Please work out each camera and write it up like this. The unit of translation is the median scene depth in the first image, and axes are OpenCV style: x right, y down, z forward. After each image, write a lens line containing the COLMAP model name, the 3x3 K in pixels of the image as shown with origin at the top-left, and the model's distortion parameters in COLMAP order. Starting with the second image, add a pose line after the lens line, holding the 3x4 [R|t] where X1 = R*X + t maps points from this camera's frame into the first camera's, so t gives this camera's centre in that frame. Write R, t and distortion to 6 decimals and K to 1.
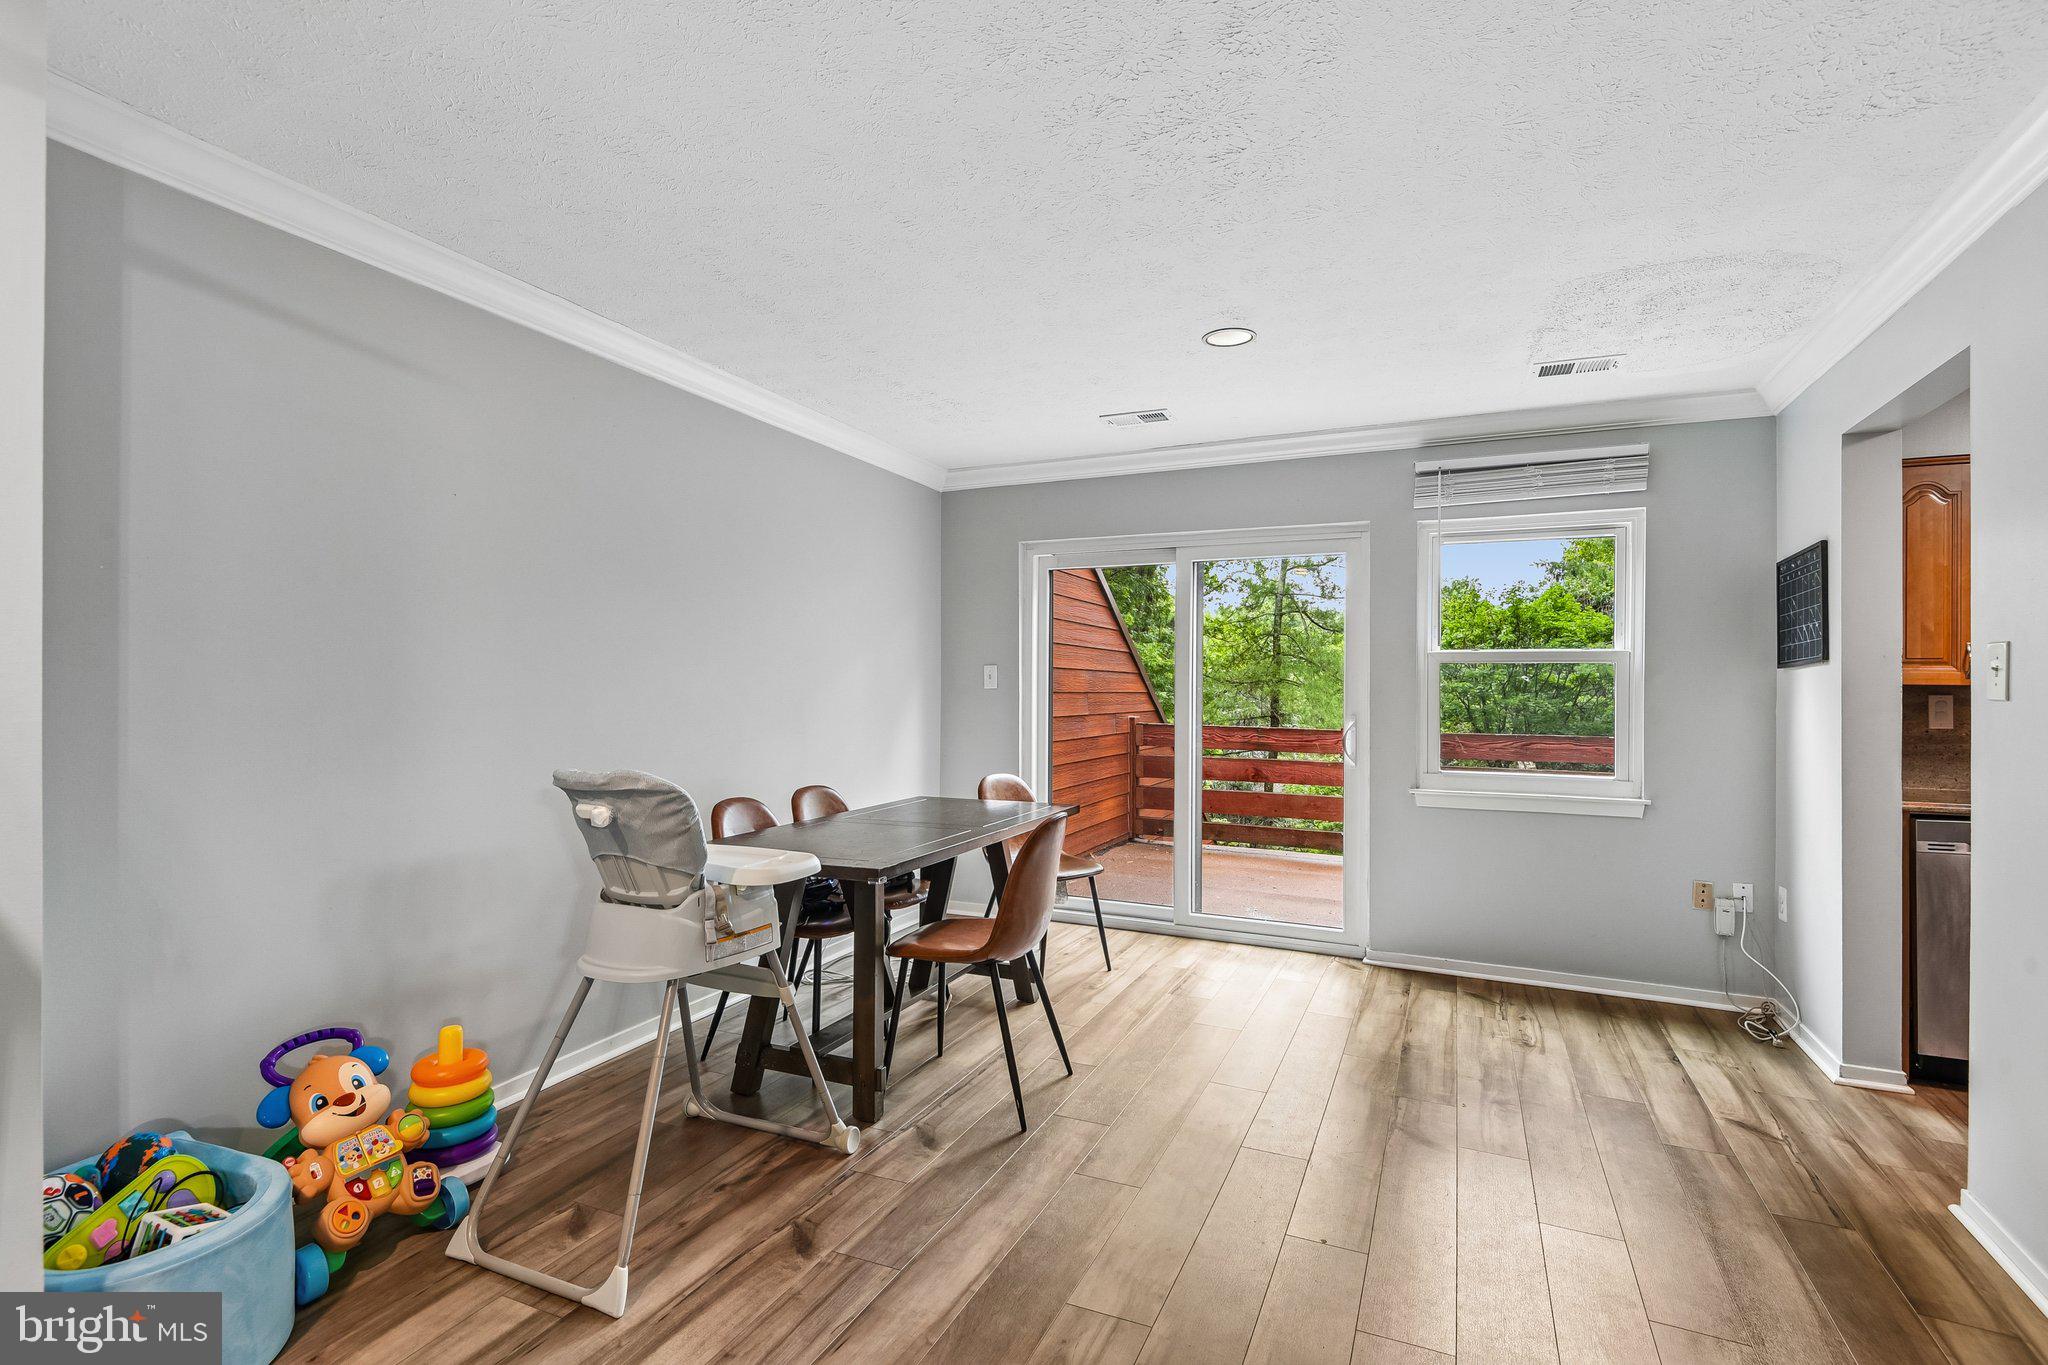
lens RADIAL K [[976.3, 0, 1044.6], [0, 976.3, 692.3], [0, 0, 1]] dist [-0.020730, 0.000460]
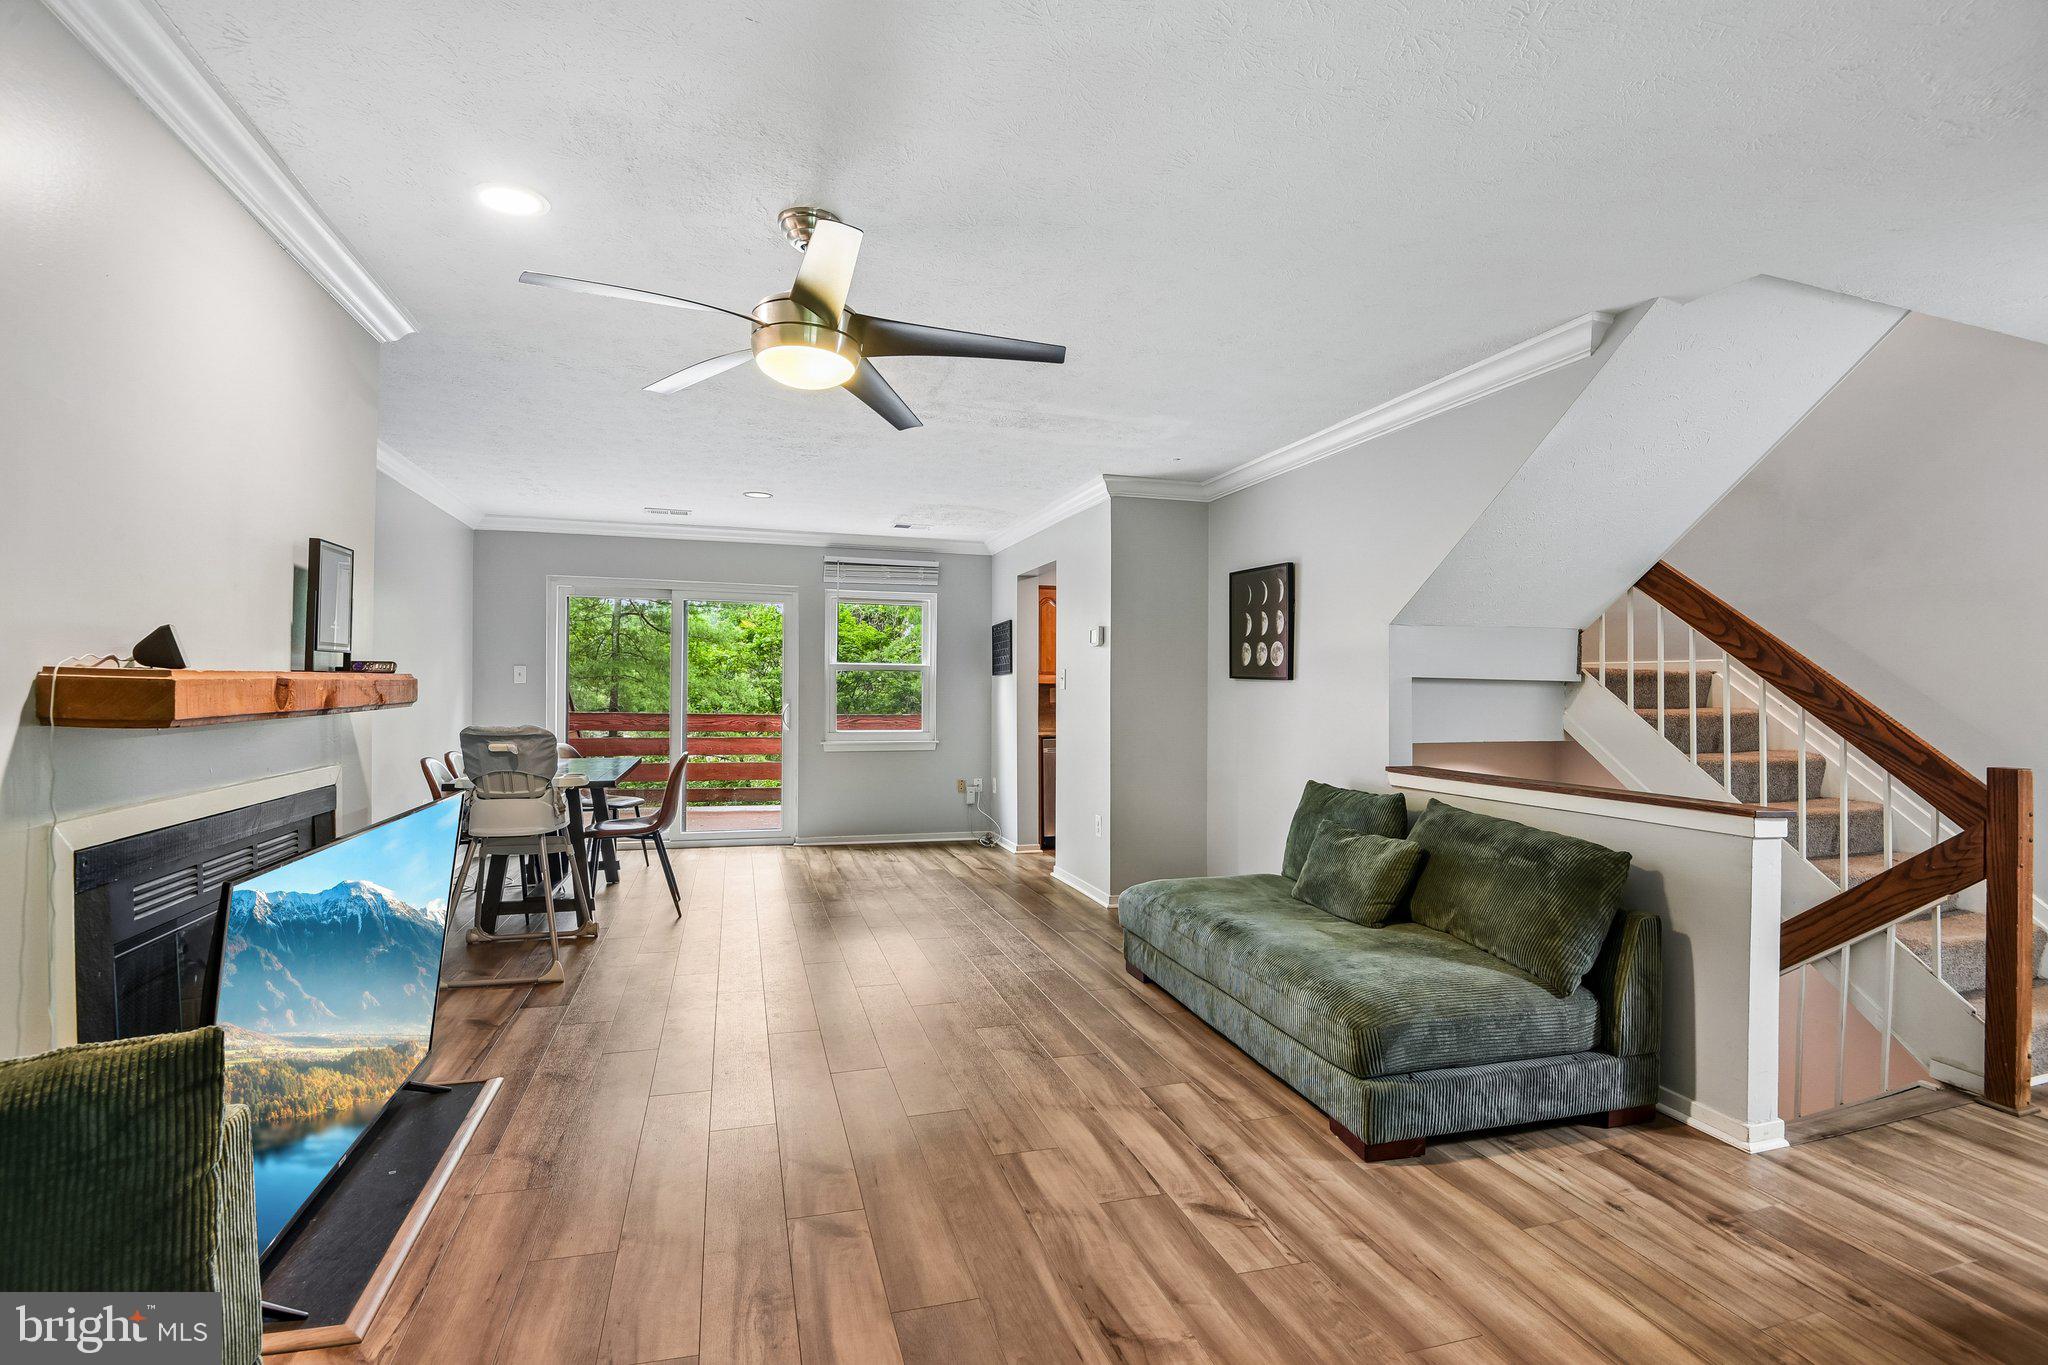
lens RADIAL K [[936.5, 0, 1054.0], [0, 936.5, 684.1], [0, 0, 1]] dist [0.001240, 0.000321]
pose [[0.733683, 0.005108, 0.679473, -0.543894], [-0.001486, 0.999981, -0.005914, 0.006637], [-0.679490, 0.003329, 0.733677, -0.611859]]
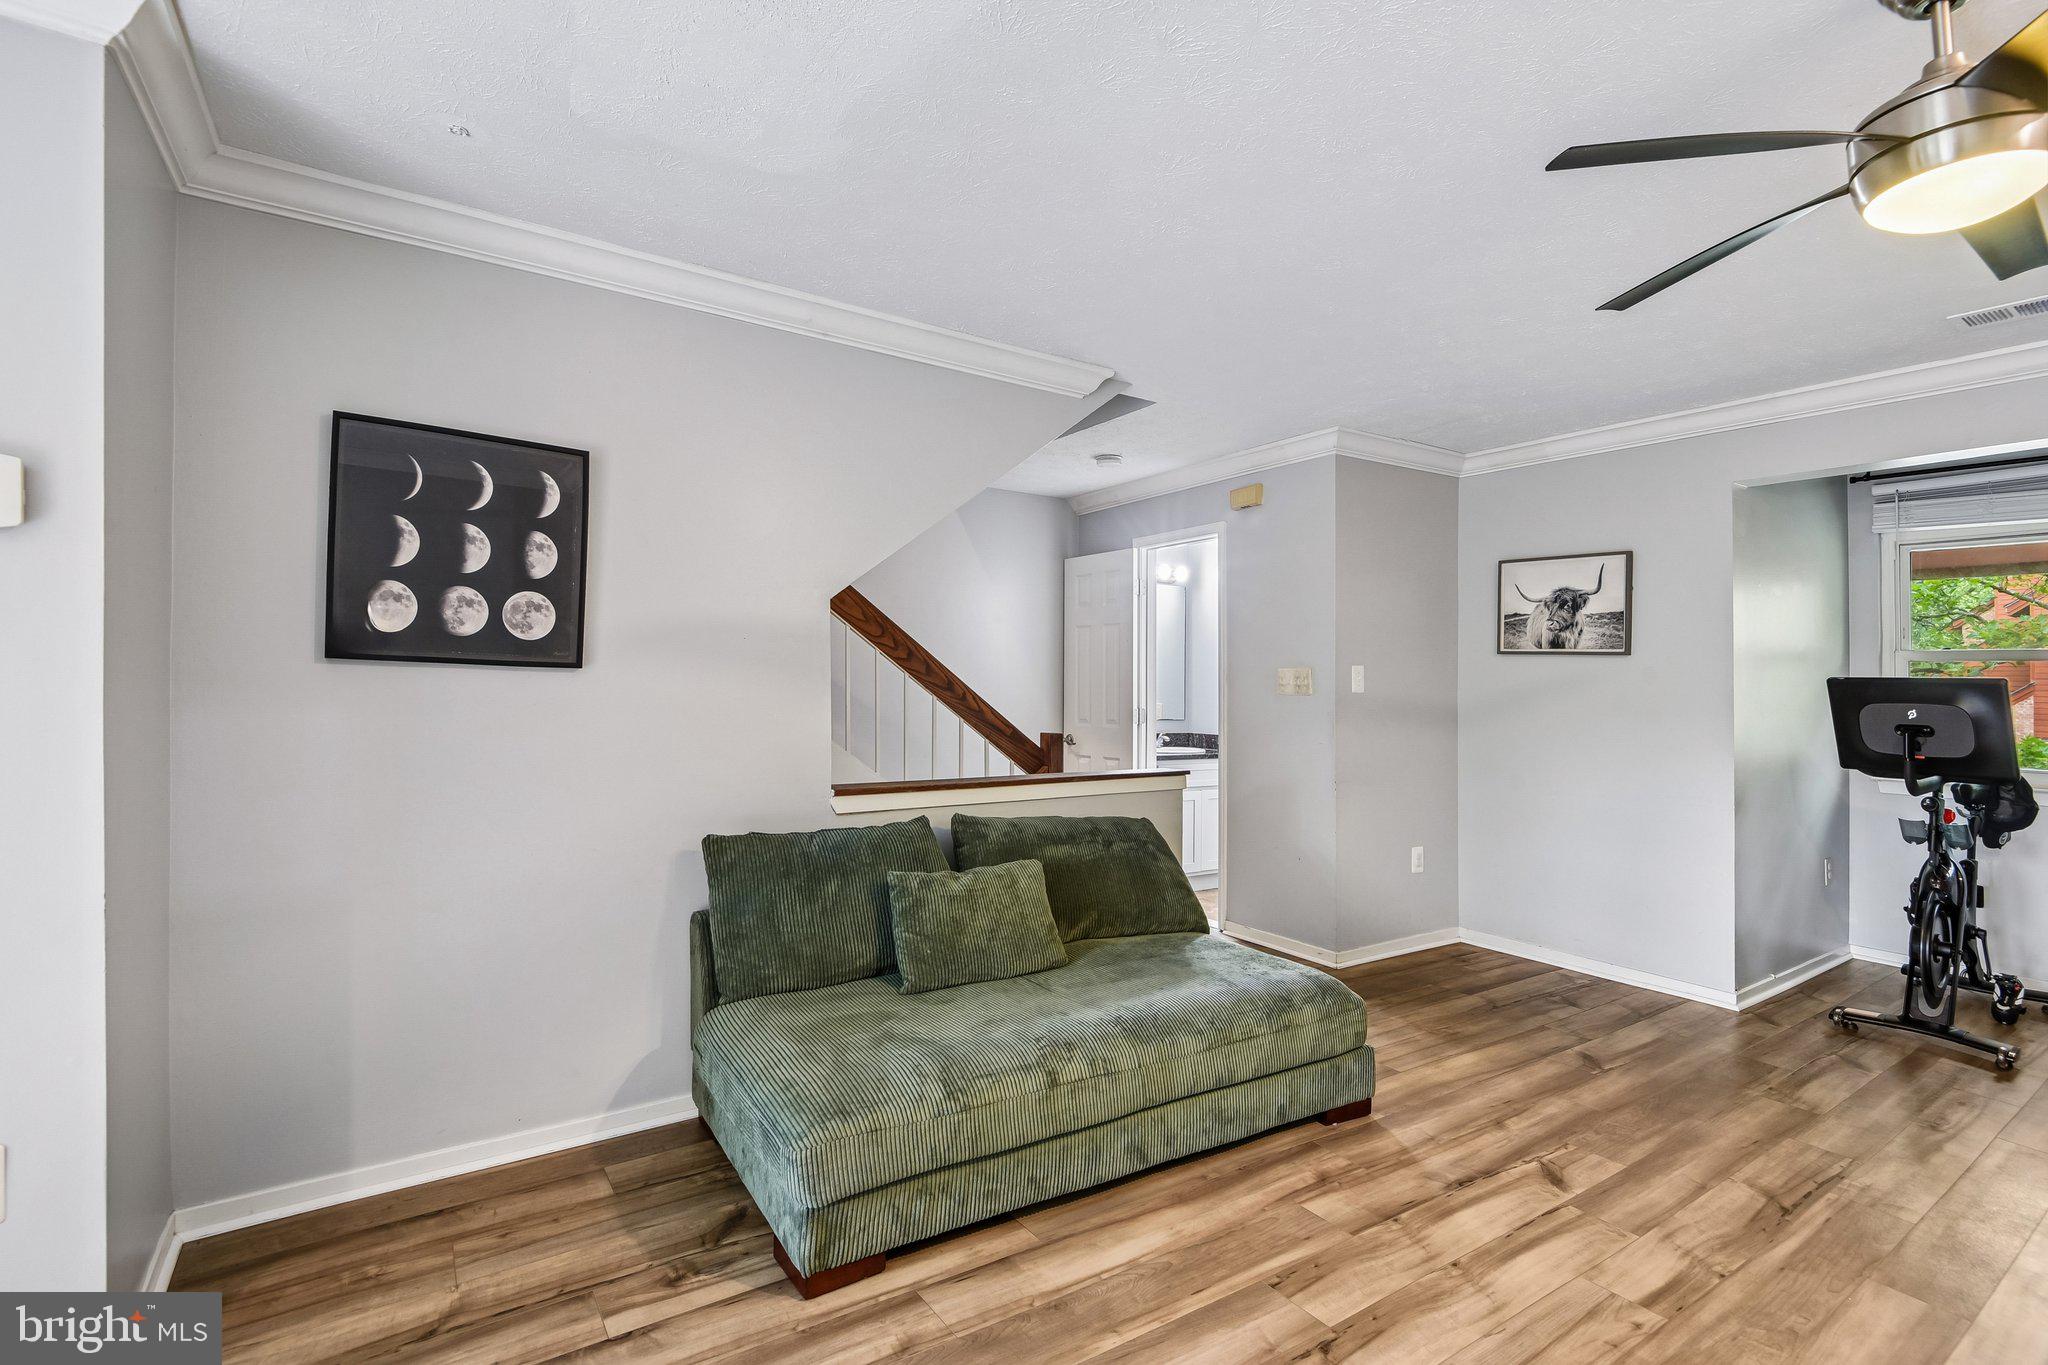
lens RADIAL K [[916.0, 0, 1026.6], [0, 916.0, 679.3], [0, 0, 1]] dist [0.002866, -0.020627]
pose [[-0.828848, -0.016615, 0.559227, -0.100522], [-0.020604, 0.999787, -0.000833, -0.003079], [-0.559094, -0.012213, -0.829014, 0.508609]]
